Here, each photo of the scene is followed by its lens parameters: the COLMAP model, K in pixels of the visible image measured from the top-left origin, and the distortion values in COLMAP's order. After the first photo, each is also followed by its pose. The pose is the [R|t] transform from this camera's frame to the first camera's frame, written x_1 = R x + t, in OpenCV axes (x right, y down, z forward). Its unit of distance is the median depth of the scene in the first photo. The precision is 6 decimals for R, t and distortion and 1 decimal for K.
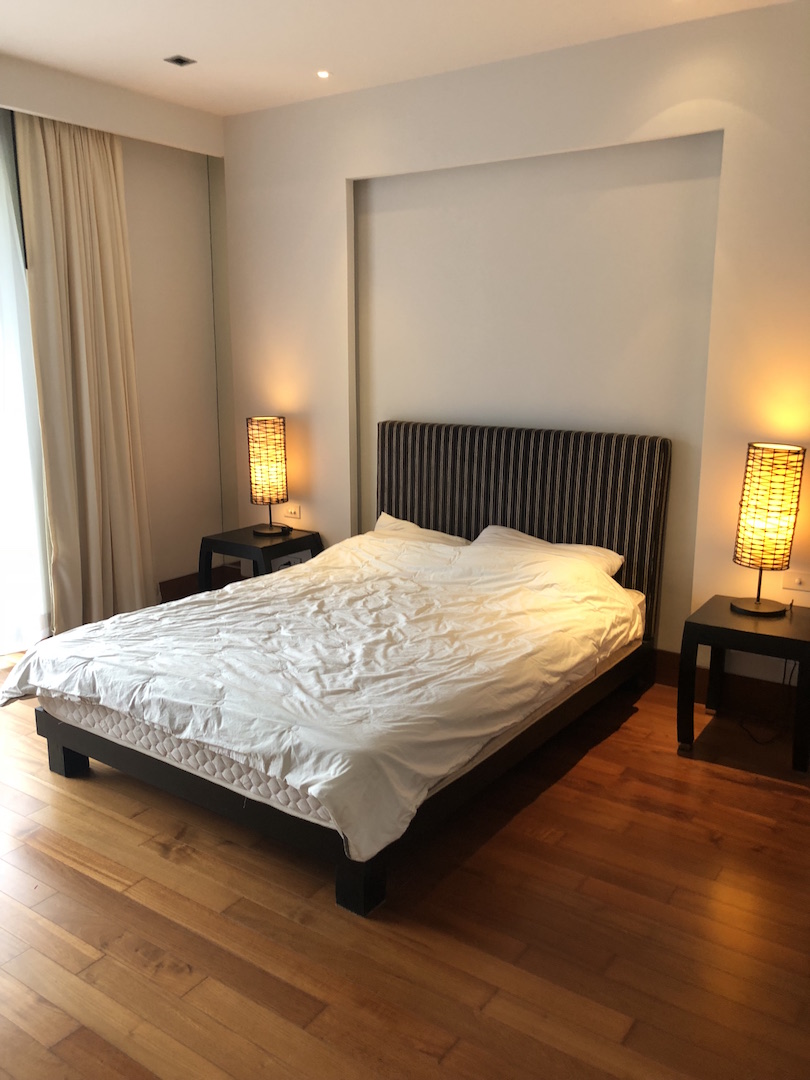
lens RADIAL K [[882.3, 0, 405.0], [0, 882.3, 540.0], [0, 0, 1]] dist [0.006538, 0.004237]
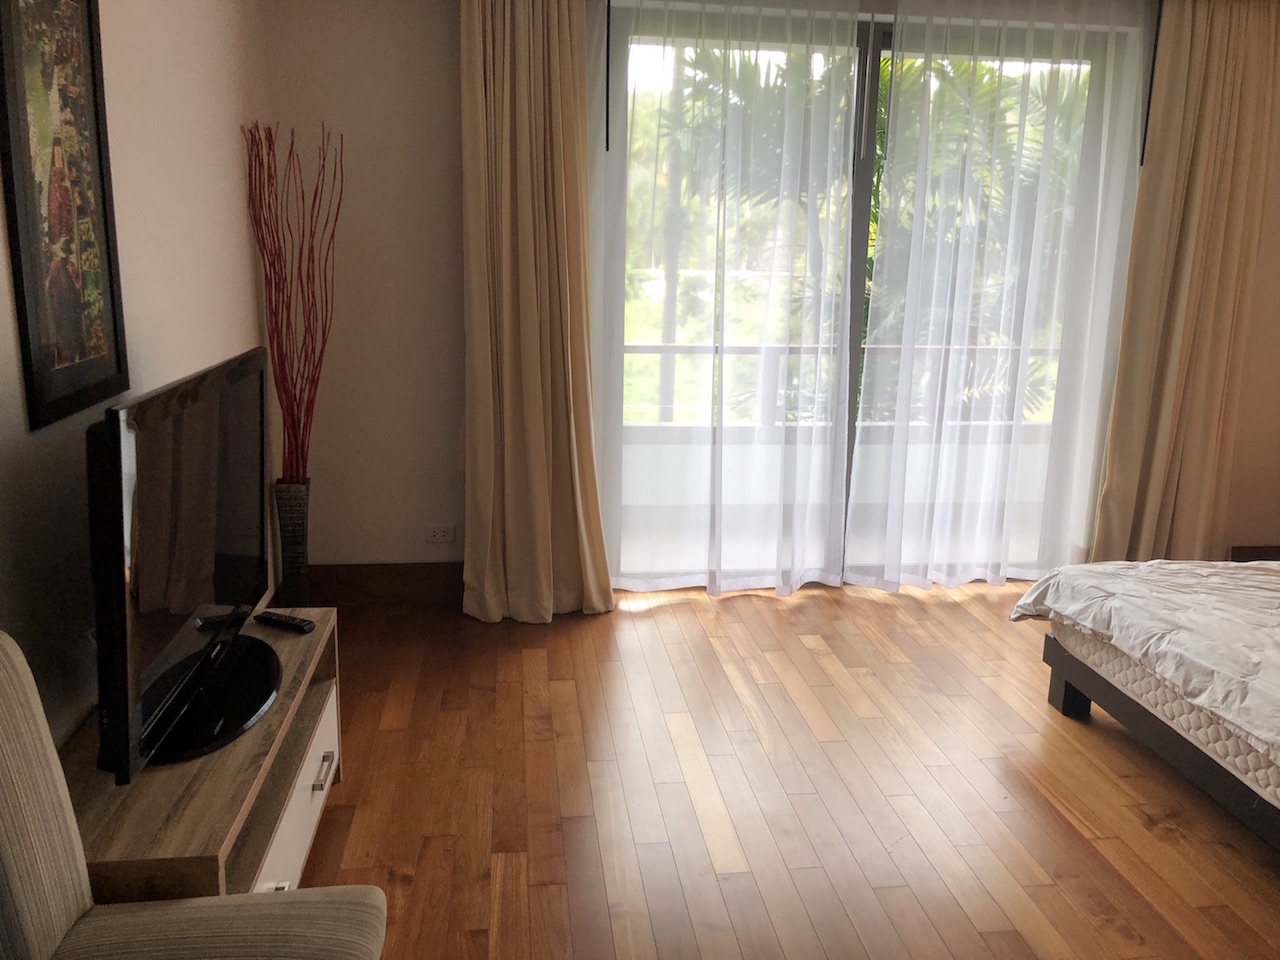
lens RADIAL K [[1045.7, 0, 640.0], [0, 1045.7, 480.0], [0, 0, 1]] dist [0.006538, 0.004237]
pose [[0.668063, 0.172490, -0.723837, 0.086123], [-0.173850, 0.982021, 0.073560, 0.024421], [0.723511, 0.076696, 0.686039, -0.114324]]
